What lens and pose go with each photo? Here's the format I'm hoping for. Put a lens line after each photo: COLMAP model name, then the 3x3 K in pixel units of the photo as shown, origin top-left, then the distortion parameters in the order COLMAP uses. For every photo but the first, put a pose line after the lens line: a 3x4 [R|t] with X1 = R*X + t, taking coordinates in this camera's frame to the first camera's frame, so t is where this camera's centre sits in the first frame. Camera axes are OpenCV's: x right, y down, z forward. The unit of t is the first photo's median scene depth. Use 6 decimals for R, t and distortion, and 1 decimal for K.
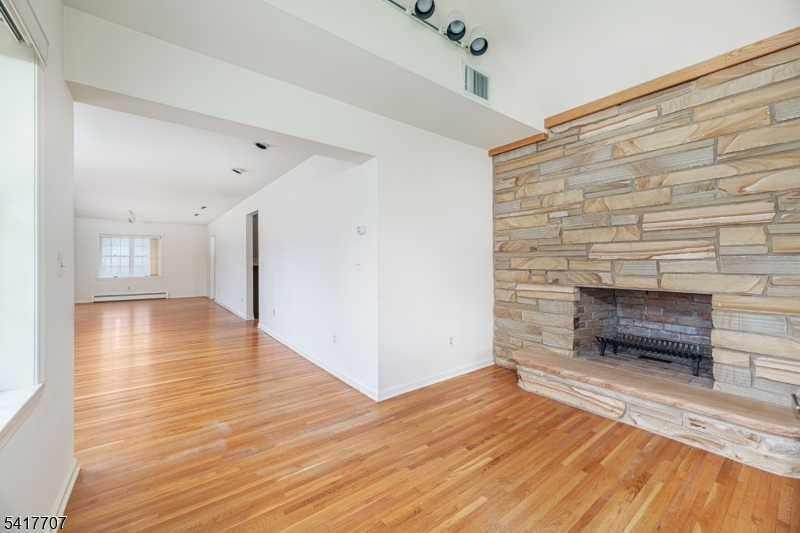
lens RADIAL K [[317.1, 0, 400.0], [0, 317.1, 266.5], [0, 0, 1]] dist [0.000052, 0.000053]
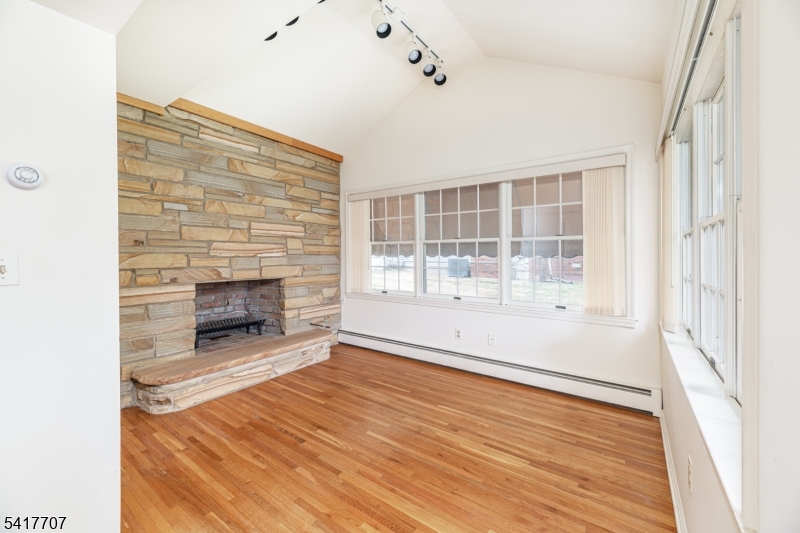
lens RADIAL K [[322.9, 0, 403.4], [0, 322.9, 257.8], [0, 0, 1]] dist [0.000459, 0.000062]
pose [[-0.291120, -0.005023, 0.956673, -0.677473], [0.011697, 0.999893, 0.008810, -0.021332], [-0.956615, 0.013755, -0.291030, 0.760628]]
